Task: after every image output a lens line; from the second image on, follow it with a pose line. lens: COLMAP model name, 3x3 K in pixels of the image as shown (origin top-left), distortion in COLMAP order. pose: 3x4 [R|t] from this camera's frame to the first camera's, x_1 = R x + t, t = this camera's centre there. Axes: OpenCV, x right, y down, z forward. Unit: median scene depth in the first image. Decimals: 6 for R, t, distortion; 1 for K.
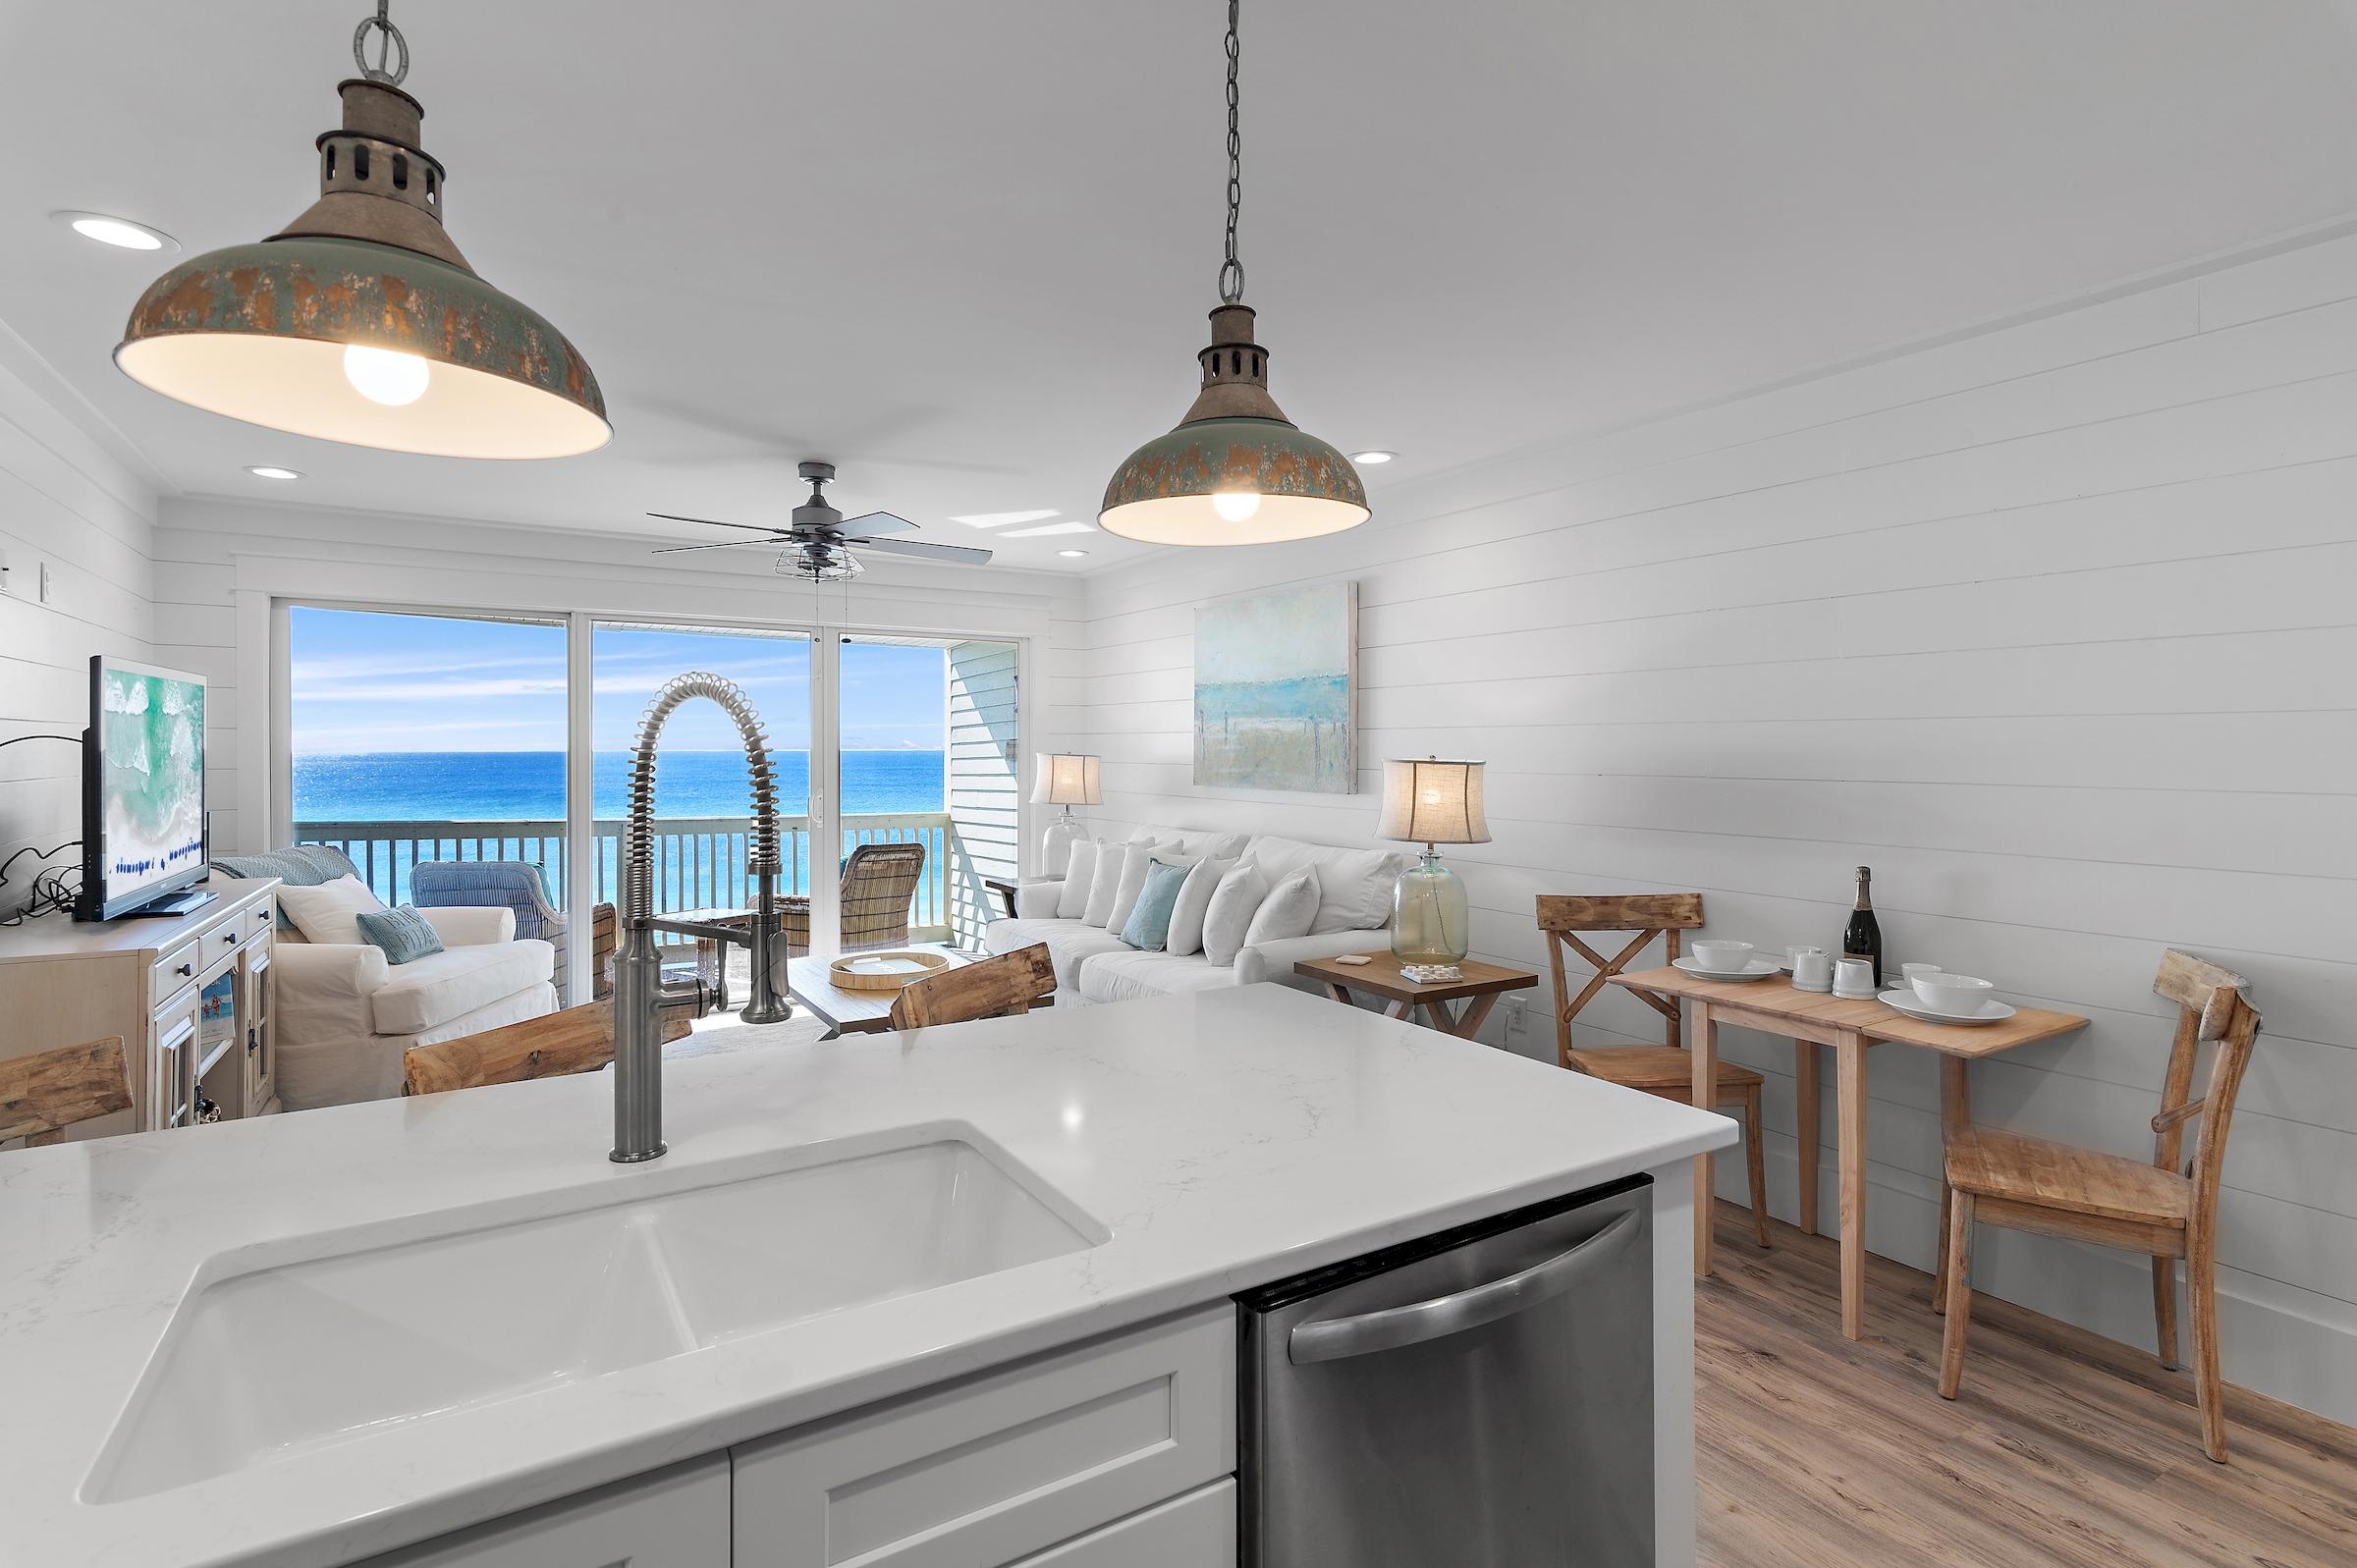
lens RADIAL K [[1164.4, 0, 1184.6], [0, 1164.4, 750.7], [0, 0, 1]] dist [0.018356, 0.000138]
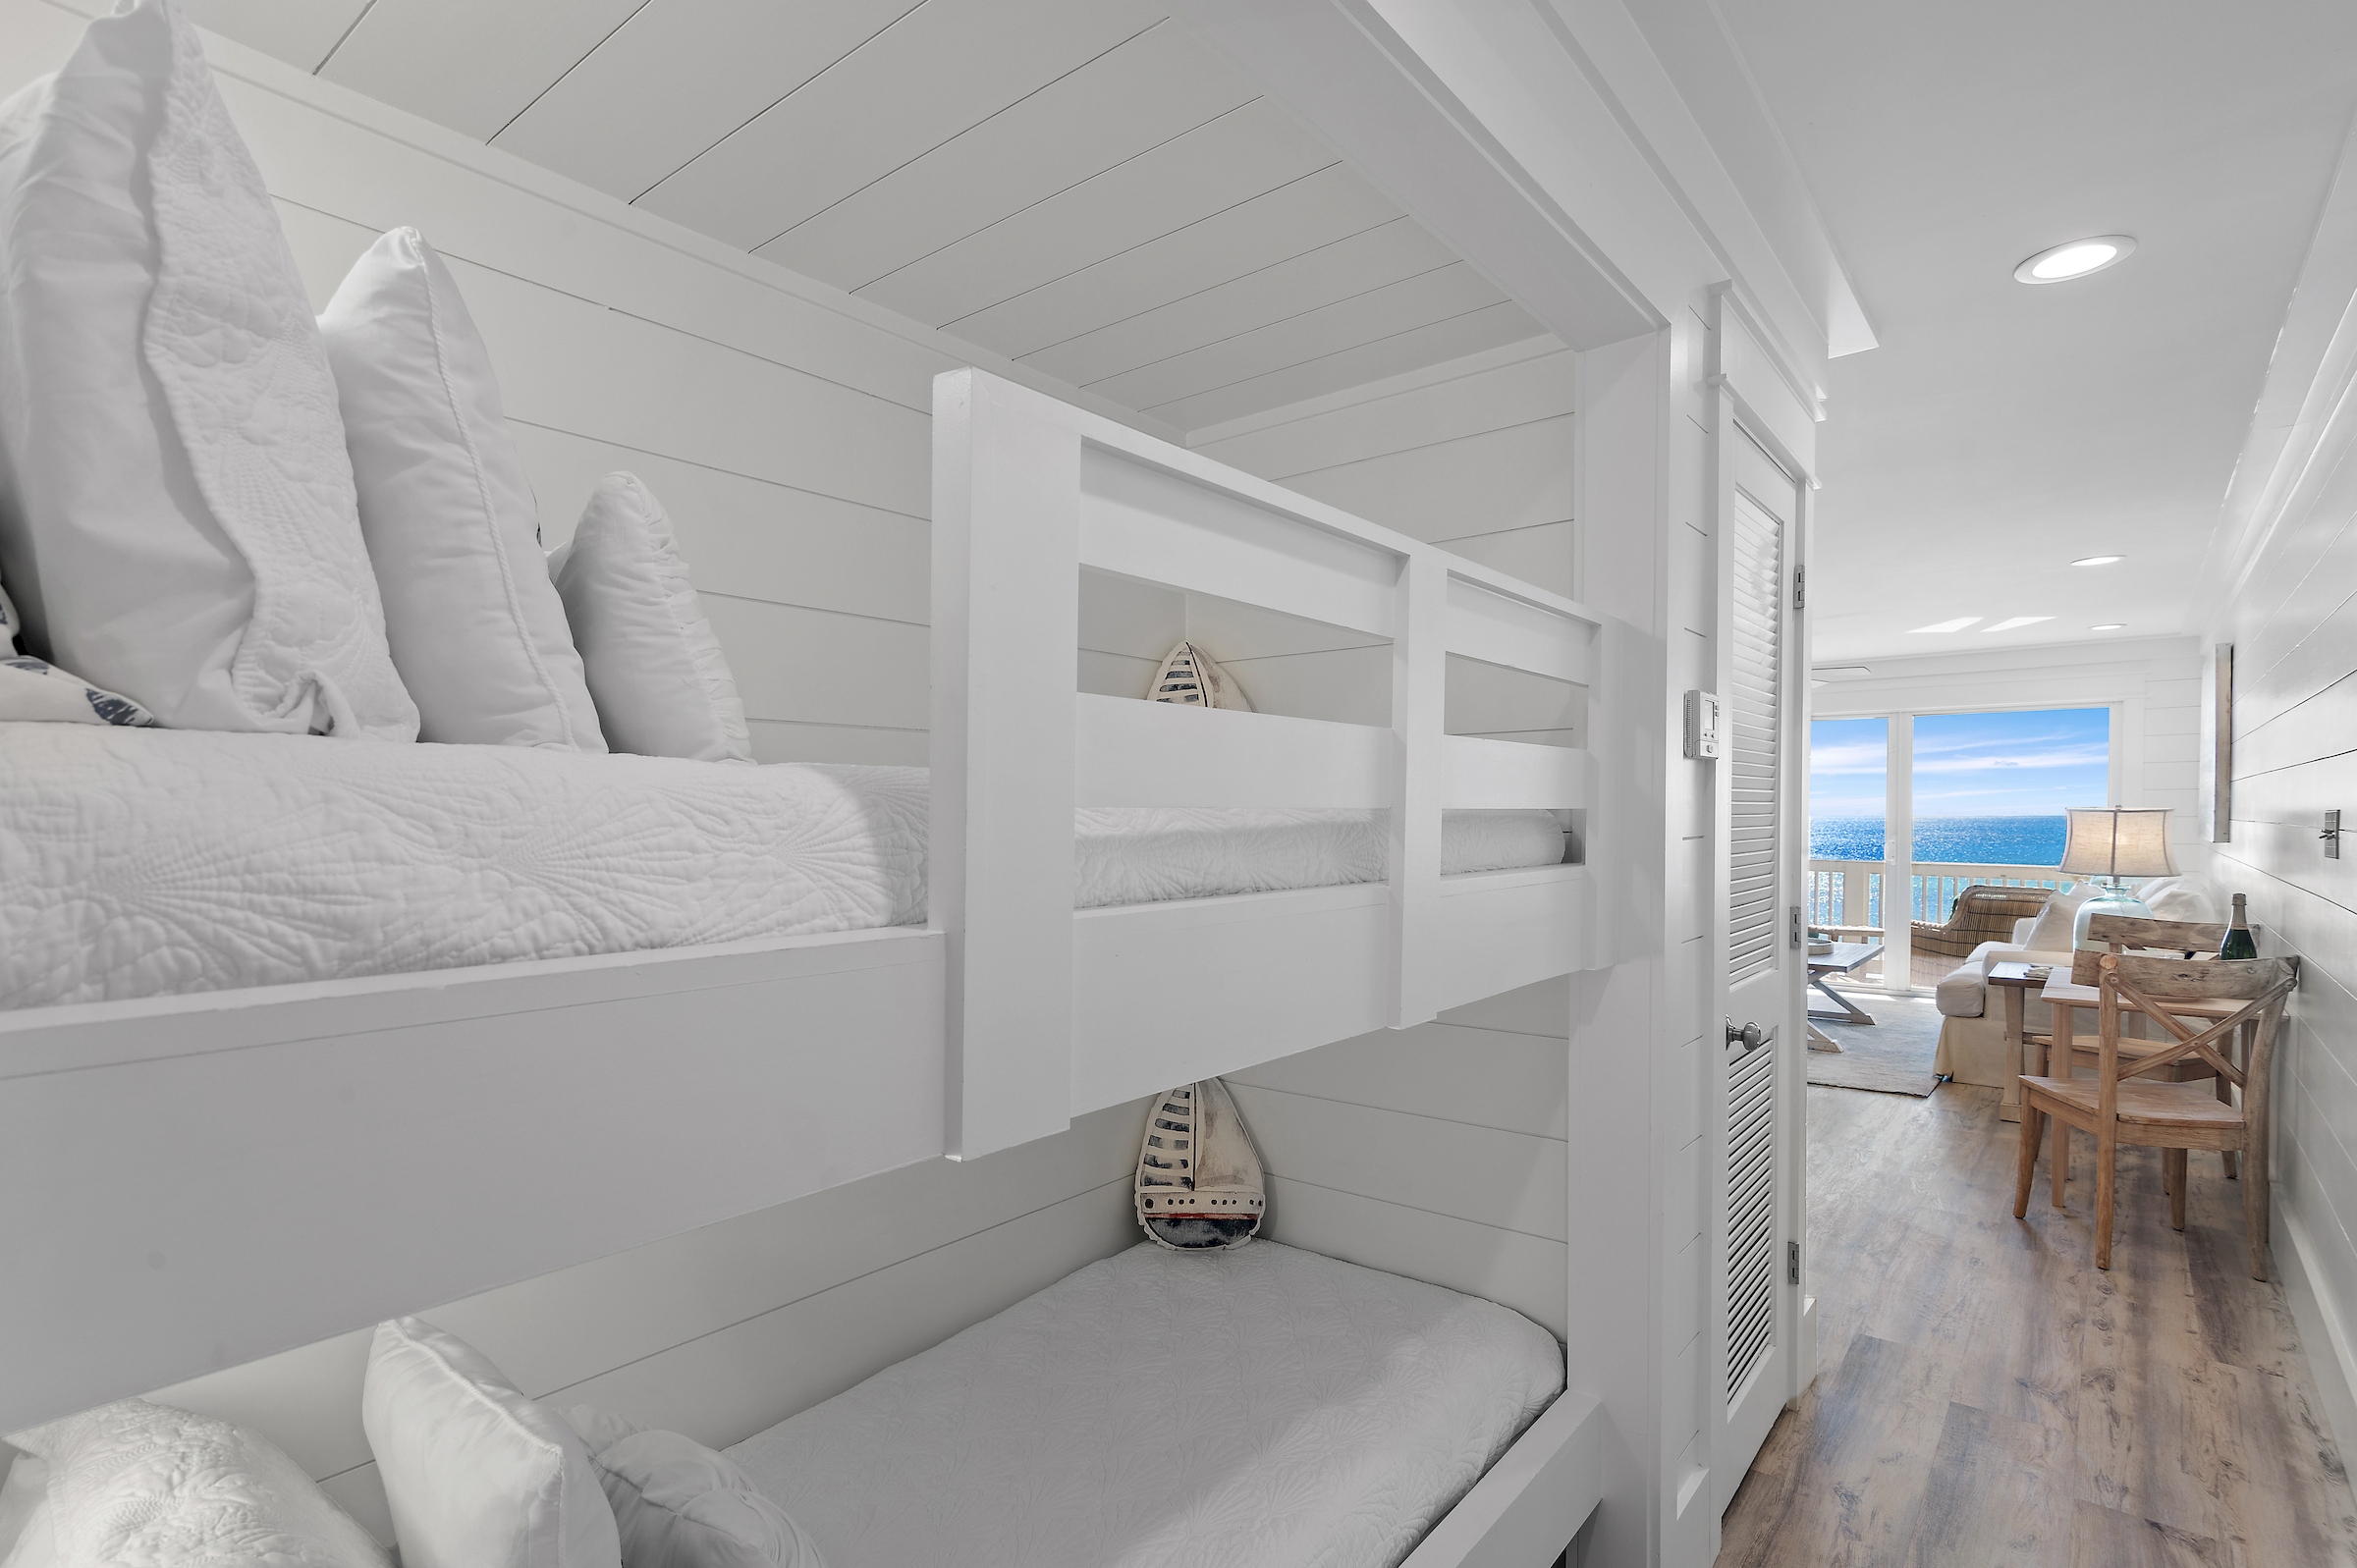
lens RADIAL K [[1160.1, 0, 1171.2], [0, 1160.1, 831.2], [0, 0, 1]] dist [0.026249, 0.000402]
pose [[0.326127, 0.014458, -0.945215, 0.832957], [-0.003544, 0.999895, 0.014072, 0.013593], [0.945319, -0.001239, 0.326144, -0.261946]]
